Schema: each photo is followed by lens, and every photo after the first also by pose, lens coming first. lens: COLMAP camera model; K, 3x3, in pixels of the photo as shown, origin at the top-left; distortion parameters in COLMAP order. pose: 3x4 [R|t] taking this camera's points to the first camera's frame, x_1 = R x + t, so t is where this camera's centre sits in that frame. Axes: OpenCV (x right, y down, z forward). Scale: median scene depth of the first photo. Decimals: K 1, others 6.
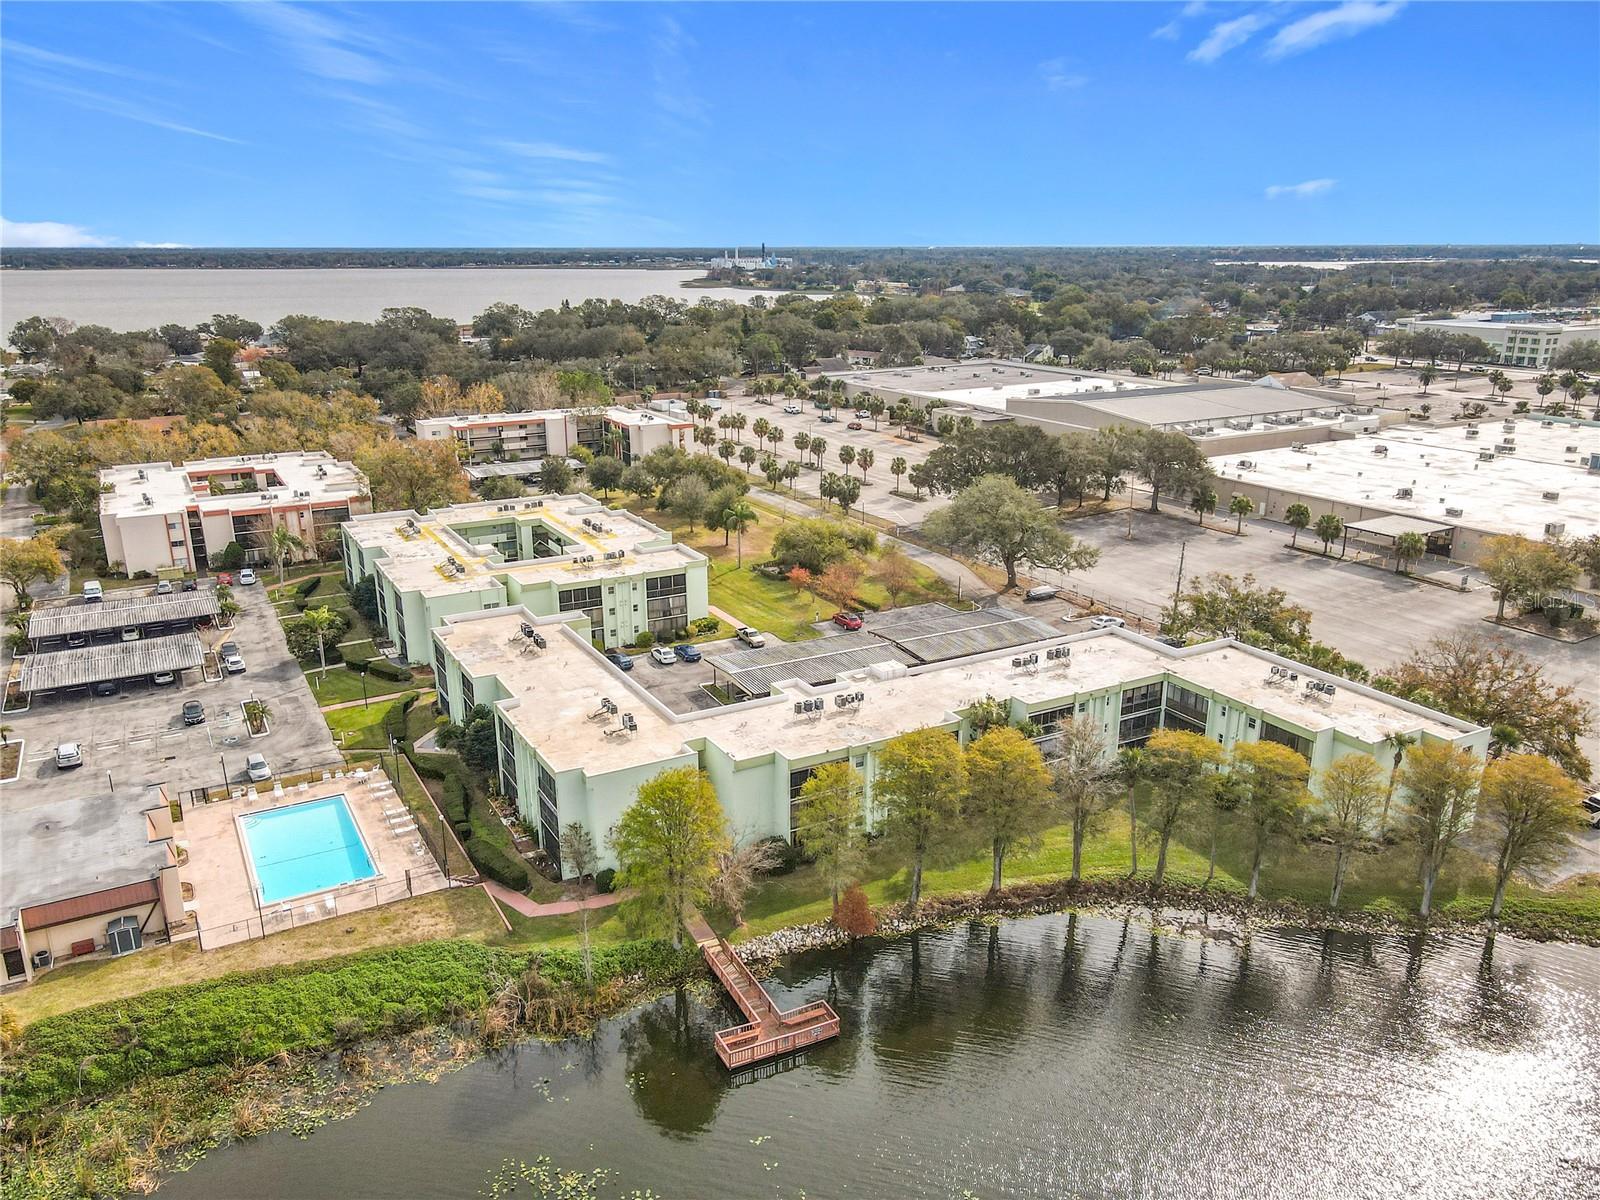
lens RADIAL K [[1198.7, 0, 795.6], [0, 1198.7, 530.1], [0, 0, 1]] dist [0.009580, 0.005539]
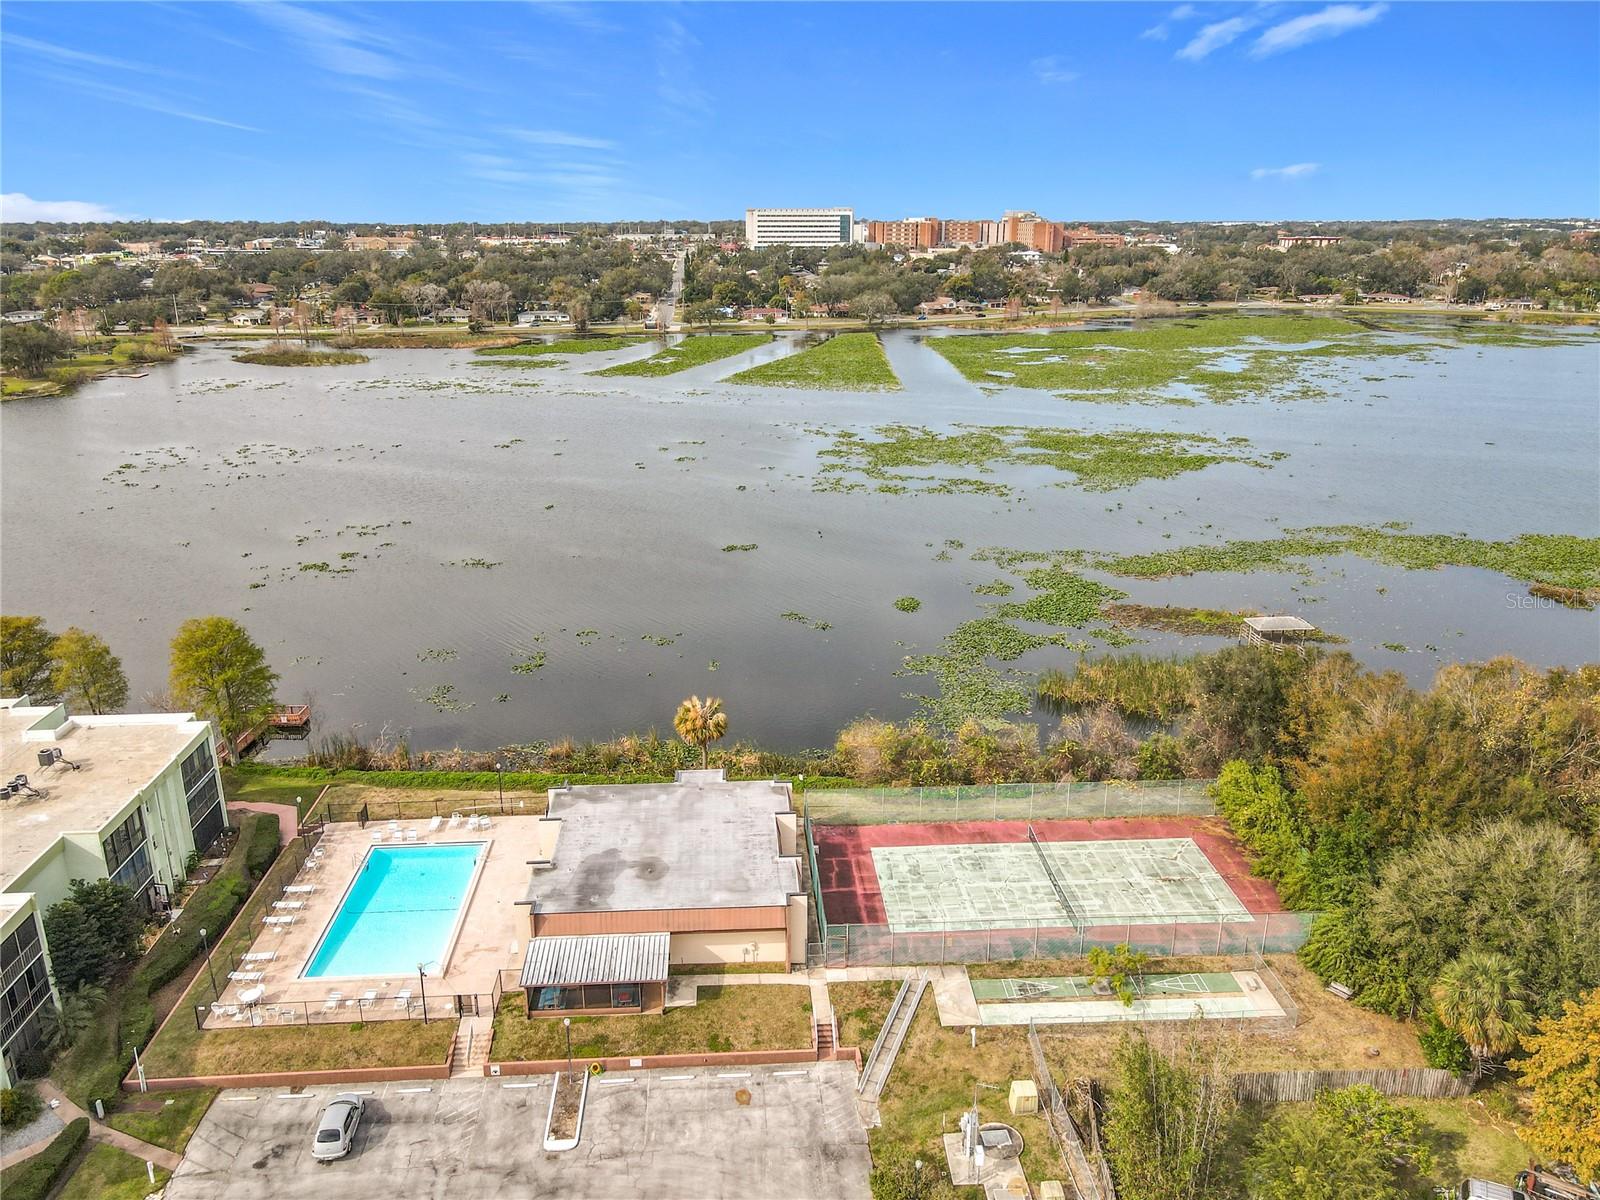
lens RADIAL K [[1167.9, 0, 797.0], [0, 1167.9, 631.5], [0, 0, 1]] dist [0.008939, 0.006863]
pose [[-0.899563, -0.146591, 0.411457, -0.635518], [0.100775, 0.846933, 0.522062, -0.199582], [-0.425006, 0.511093, -0.747097, 0.916625]]
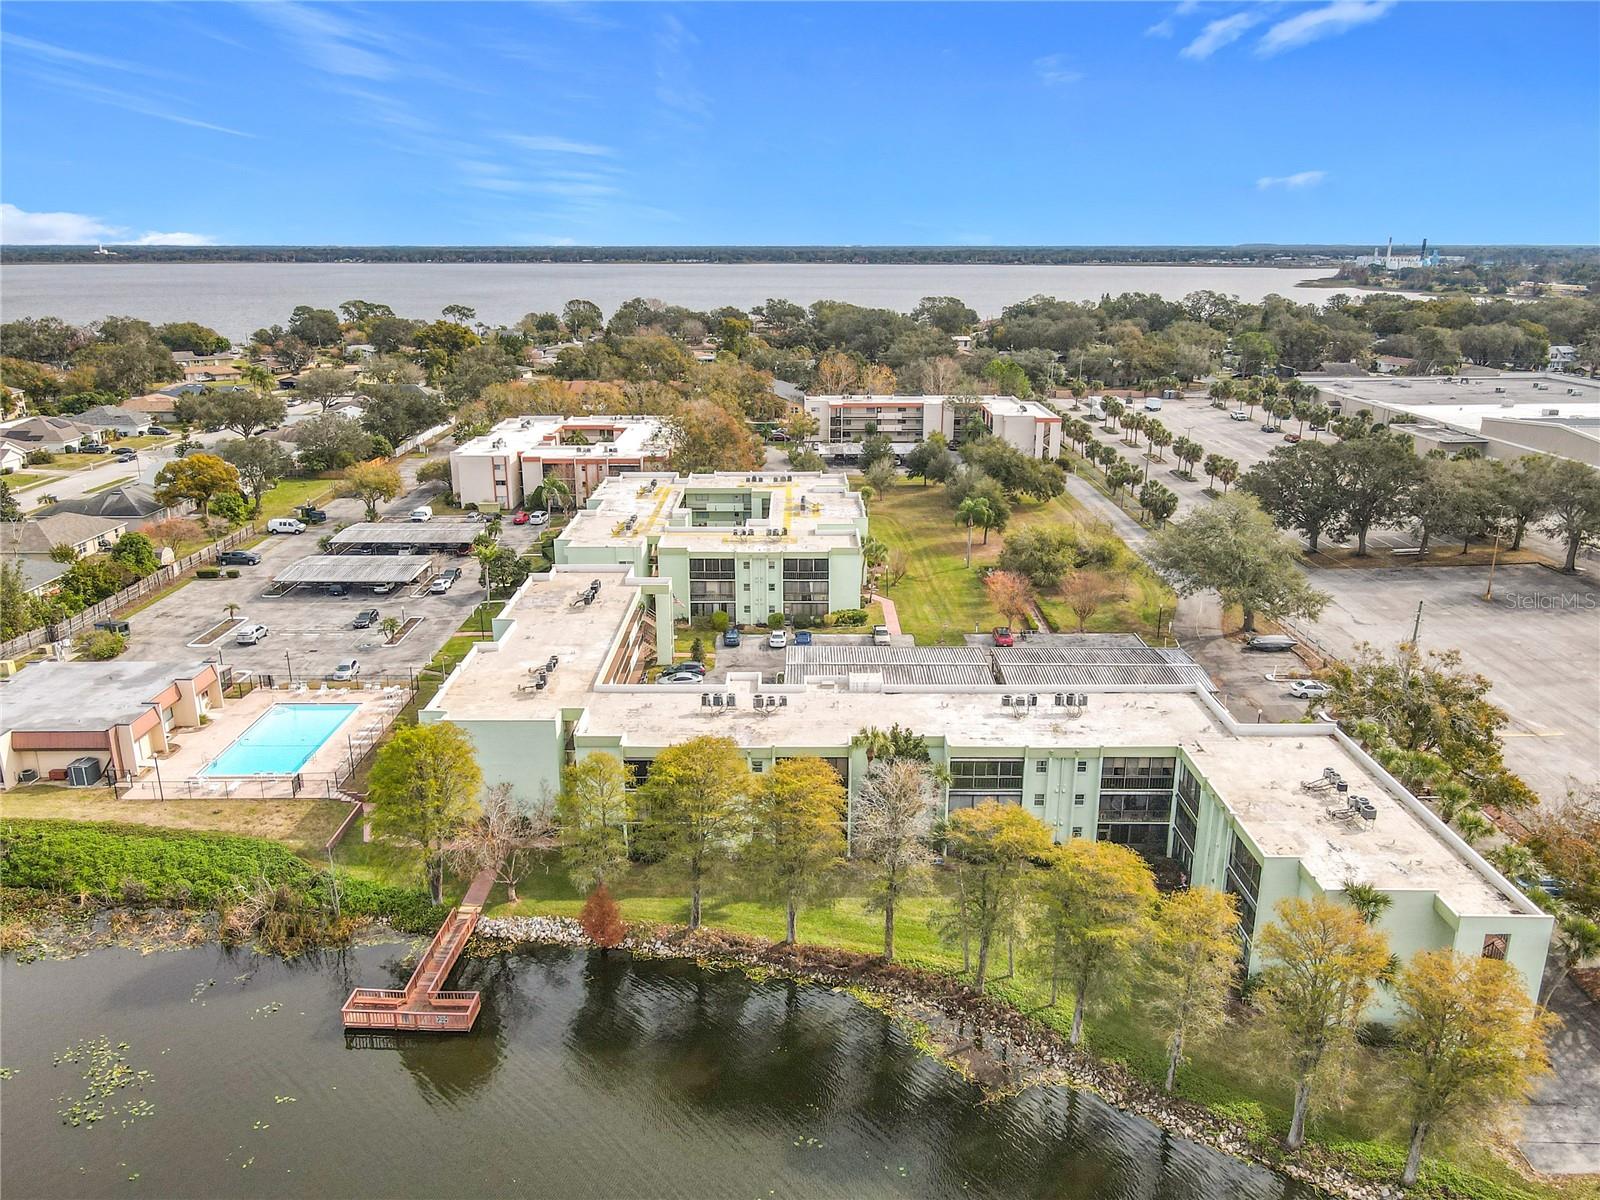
lens RADIAL K [[1213.8, 0, 807.2], [0, 1213.8, 490.1], [0, 0, 1]] dist [-0.001306, 0.014821]
pose [[0.873878, 0.098196, -0.476124, 0.353320], [-0.113654, 0.993513, -0.003699, -0.012880], [0.472672, 0.057346, 0.879370, 0.141853]]
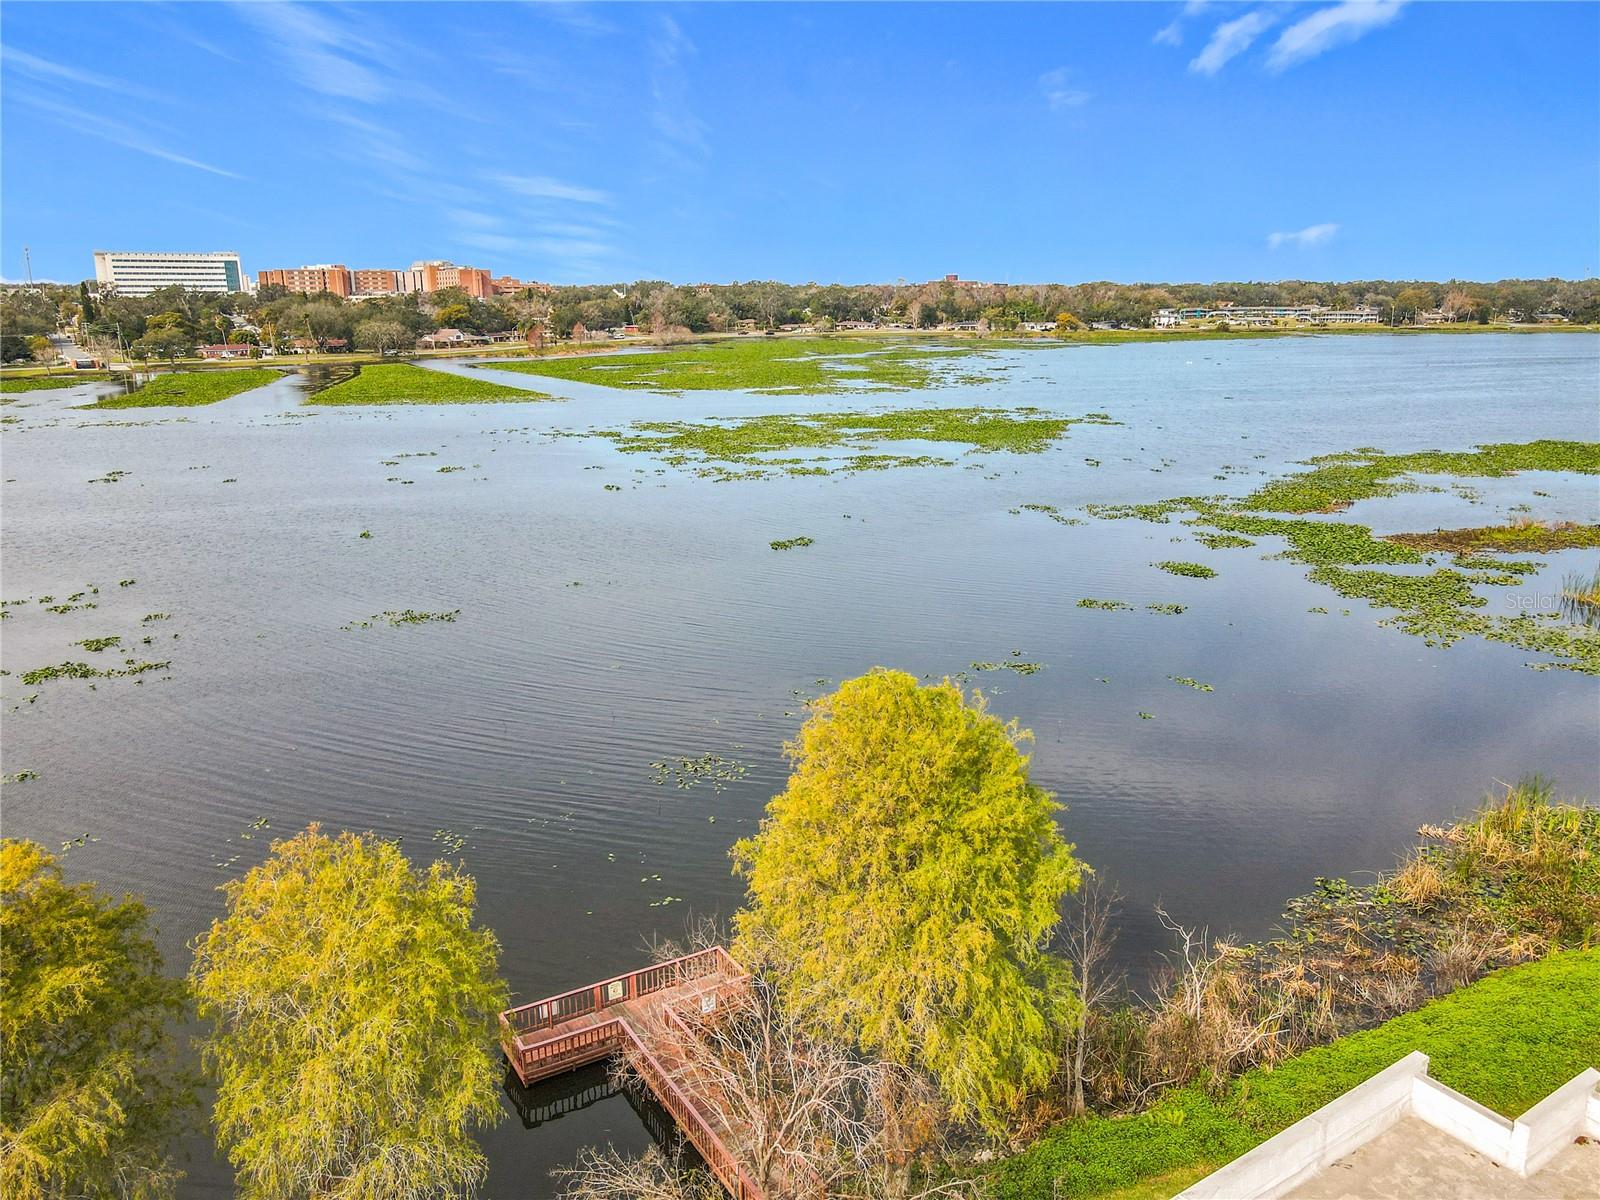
lens RADIAL K [[1198.4, 0, 790.3], [0, 1198.4, 601.2], [0, 0, 1]] dist [0.011313, 0.008805]
pose [[-0.997263, 0.025242, -0.069498, -0.024799], [-0.010131, 0.884407, 0.466607, 0.017012], [0.073242, 0.466034, -0.881730, 0.705626]]
